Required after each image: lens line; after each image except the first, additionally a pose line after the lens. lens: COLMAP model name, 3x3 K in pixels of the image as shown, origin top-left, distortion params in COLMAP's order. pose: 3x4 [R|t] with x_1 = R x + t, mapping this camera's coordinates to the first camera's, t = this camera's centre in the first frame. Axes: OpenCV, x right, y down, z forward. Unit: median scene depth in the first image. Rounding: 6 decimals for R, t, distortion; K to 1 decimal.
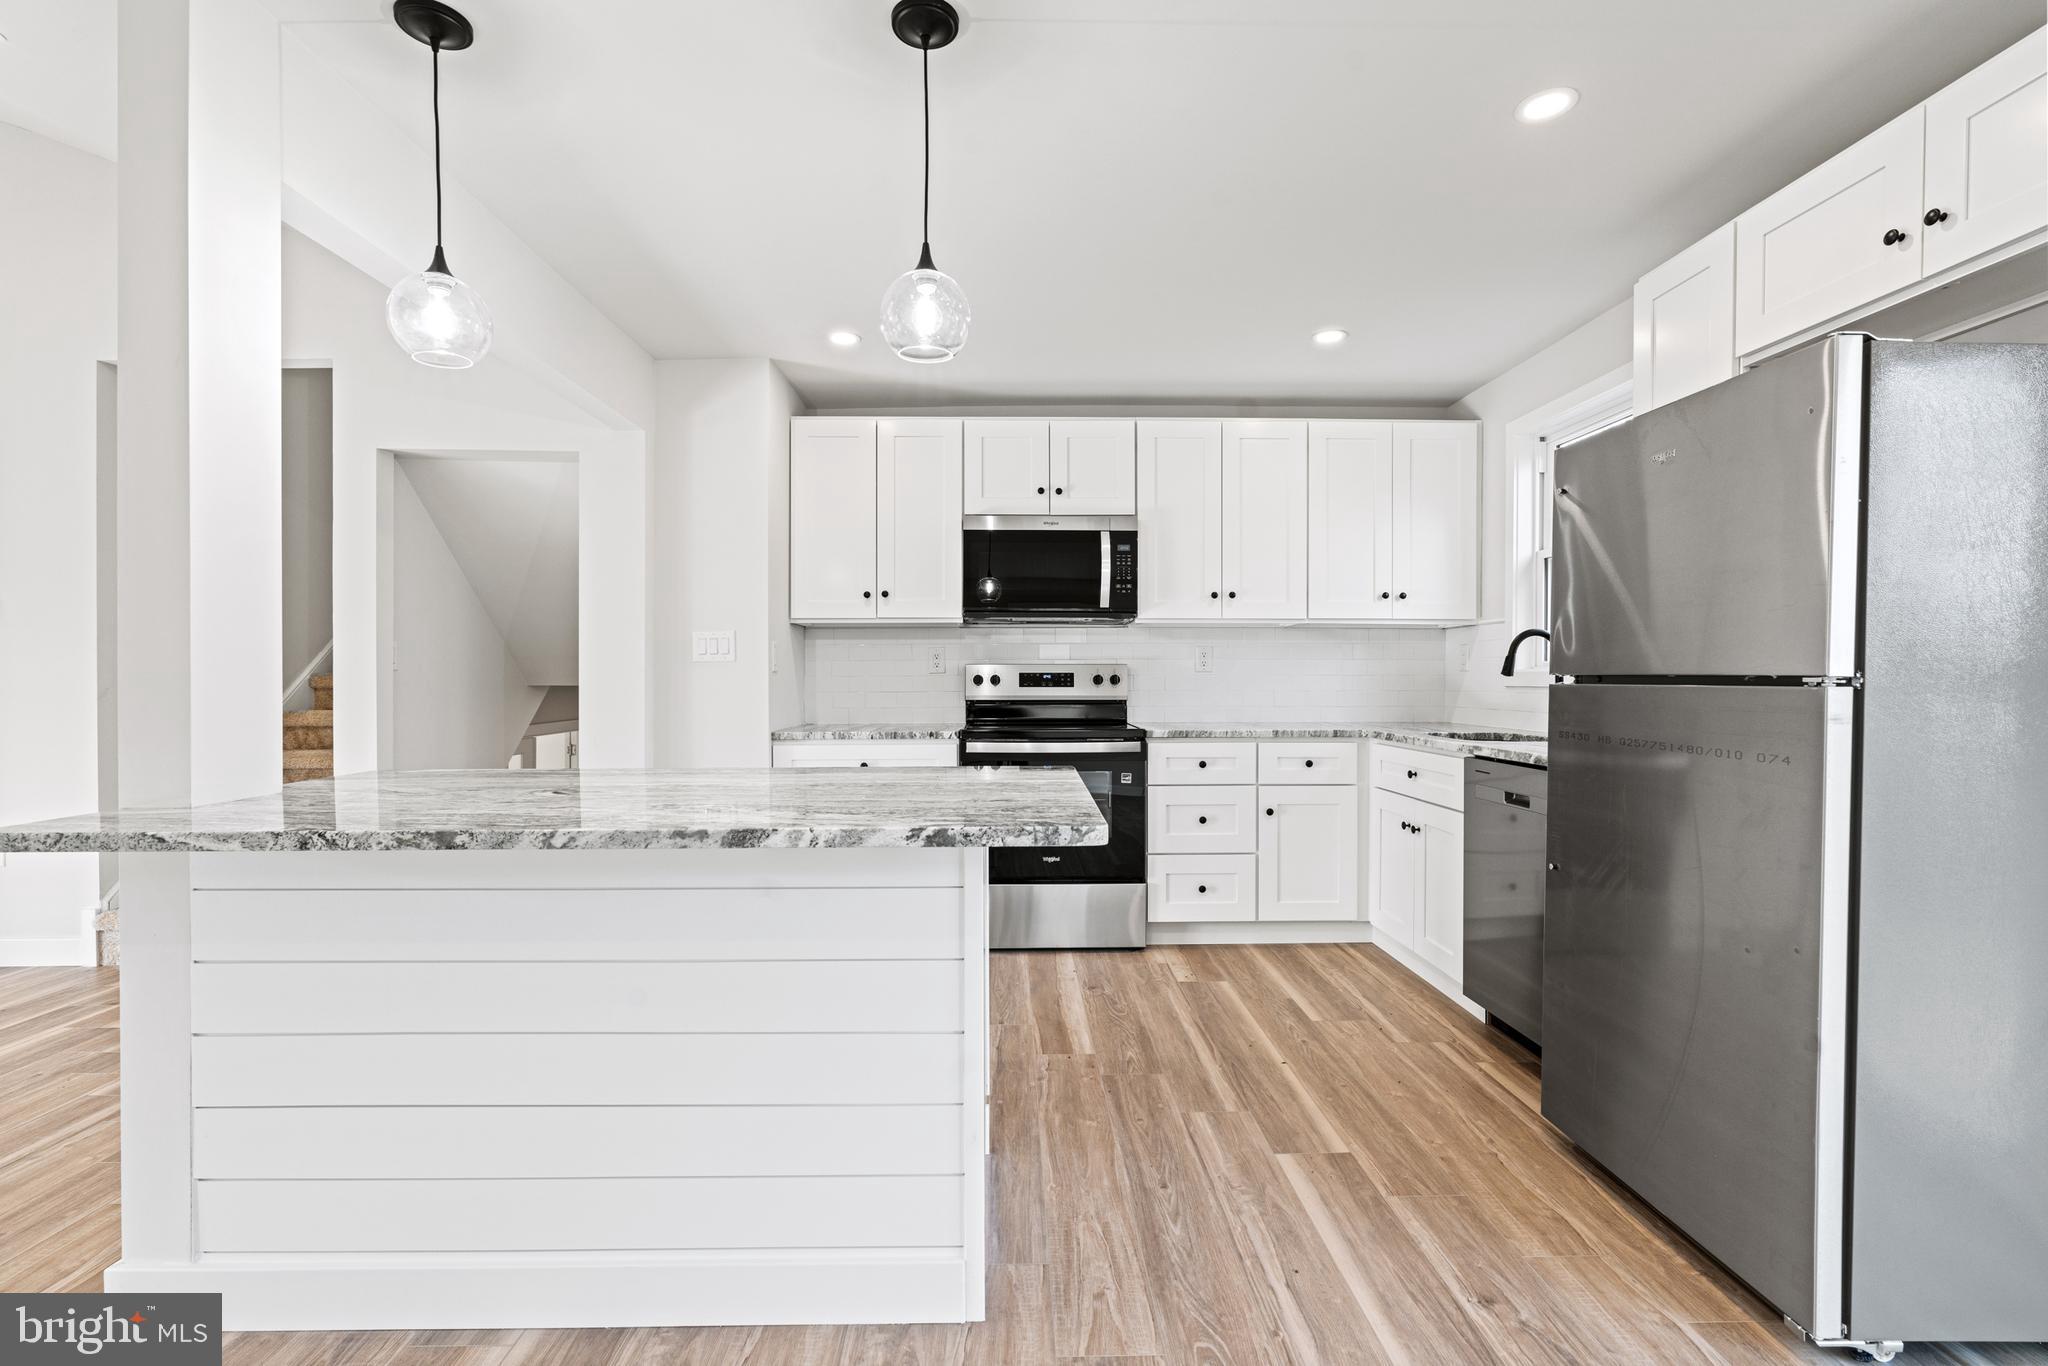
lens RADIAL K [[923.8, 0, 1021.6], [0, 923.8, 683.7], [0, 0, 1]] dist [-0.009699, 0.002537]
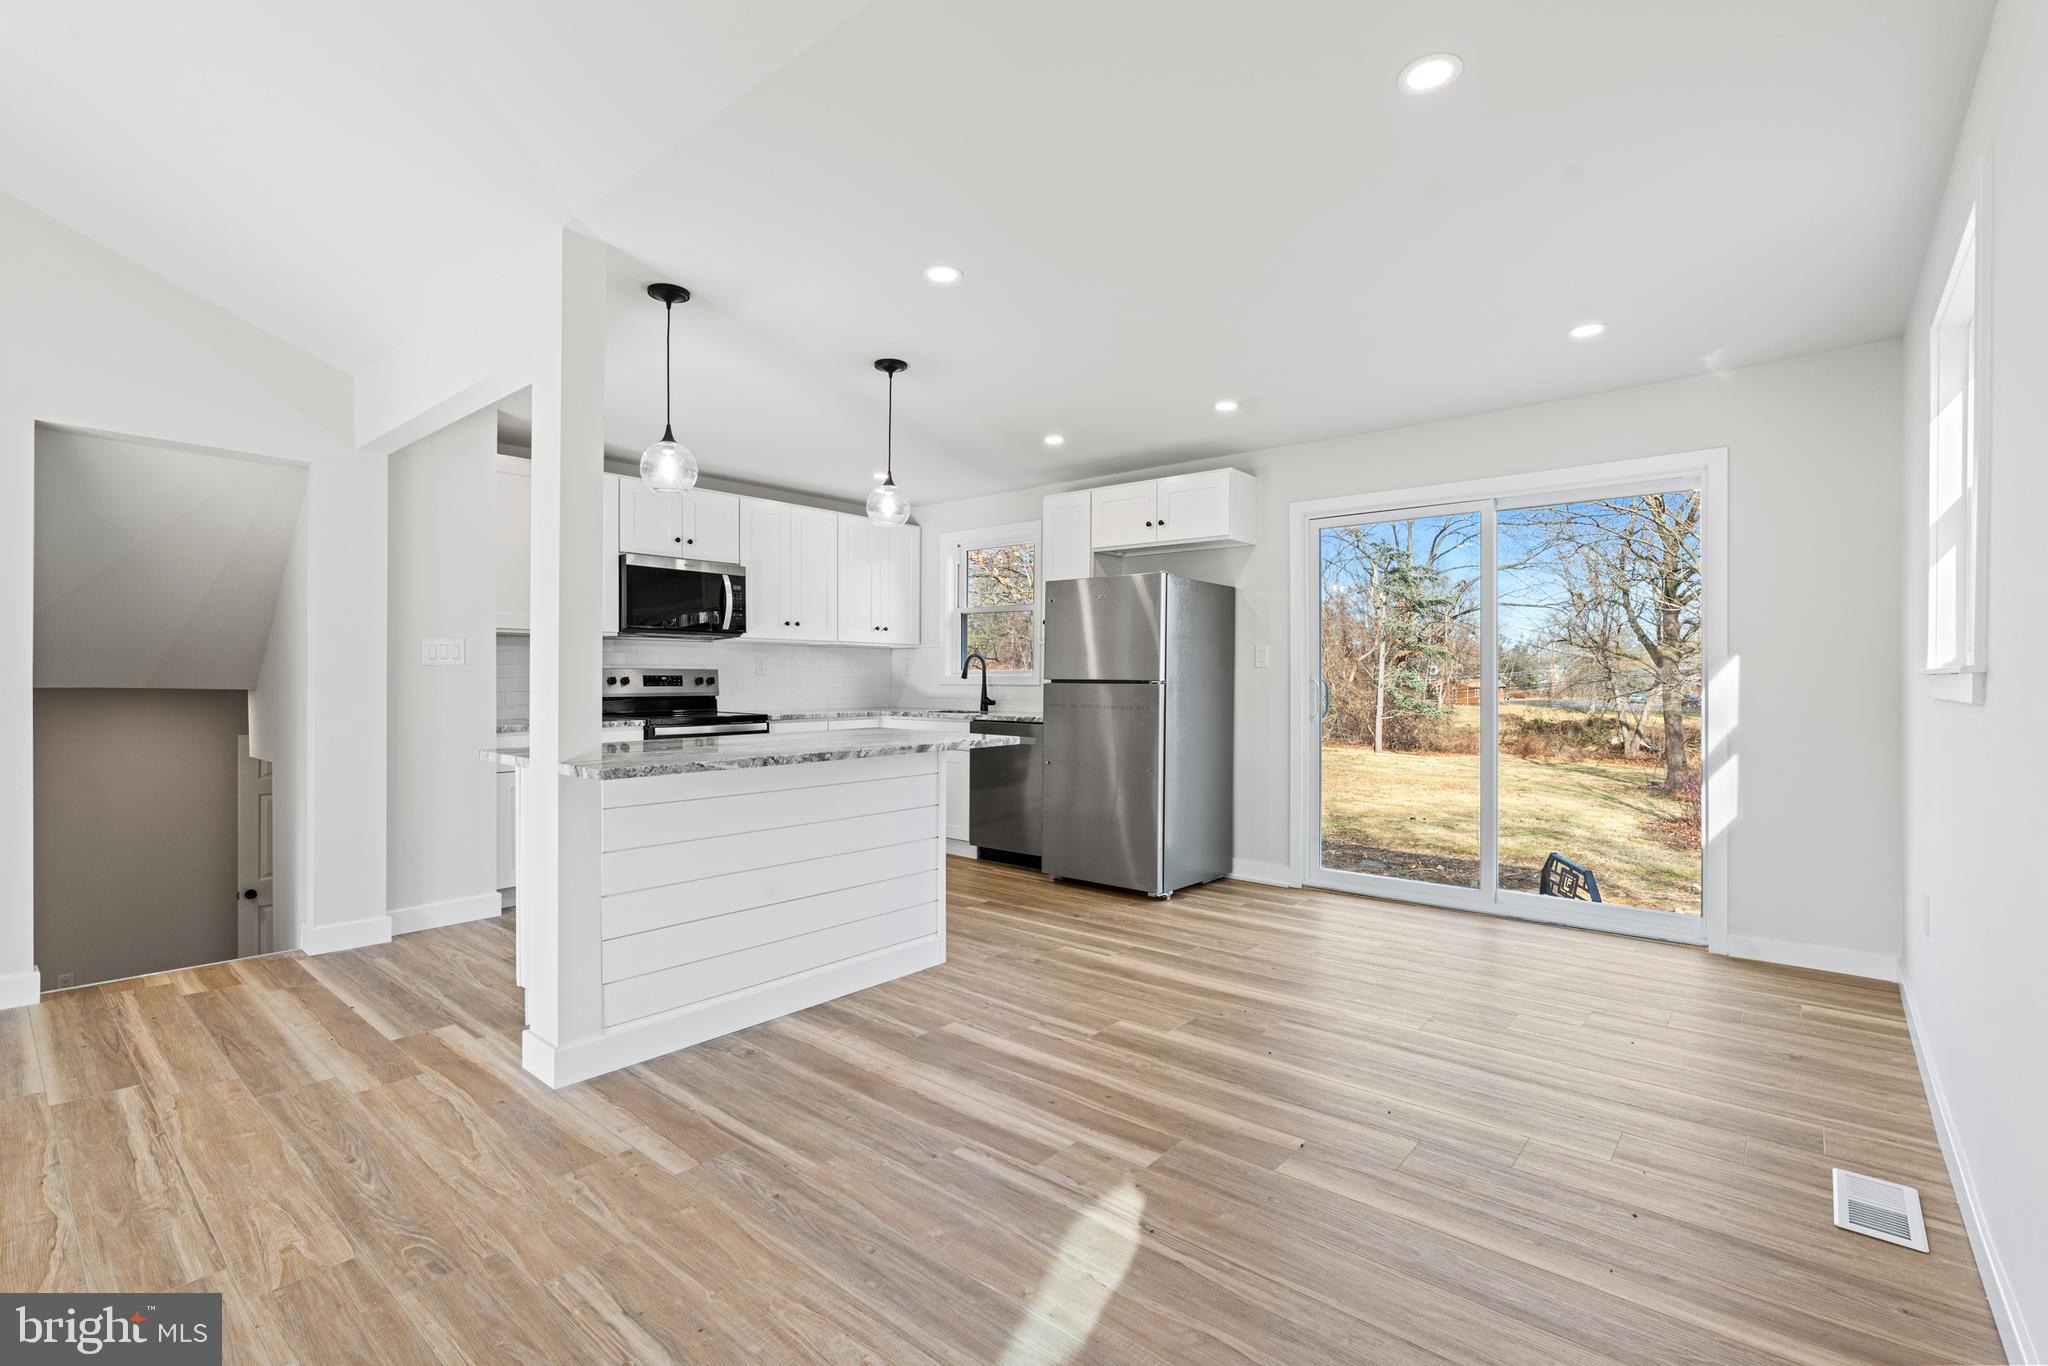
lens RADIAL K [[923.8, 0, 1026.3], [0, 923.8, 680.7], [0, 0, 1]] dist [-0.009699, 0.002537]
pose [[0.662977, 0.000158, 0.748639, -0.730562], [0.001342, 0.999998, -0.001399, -0.002151], [-0.748638, 0.001933, 0.662976, -0.303041]]
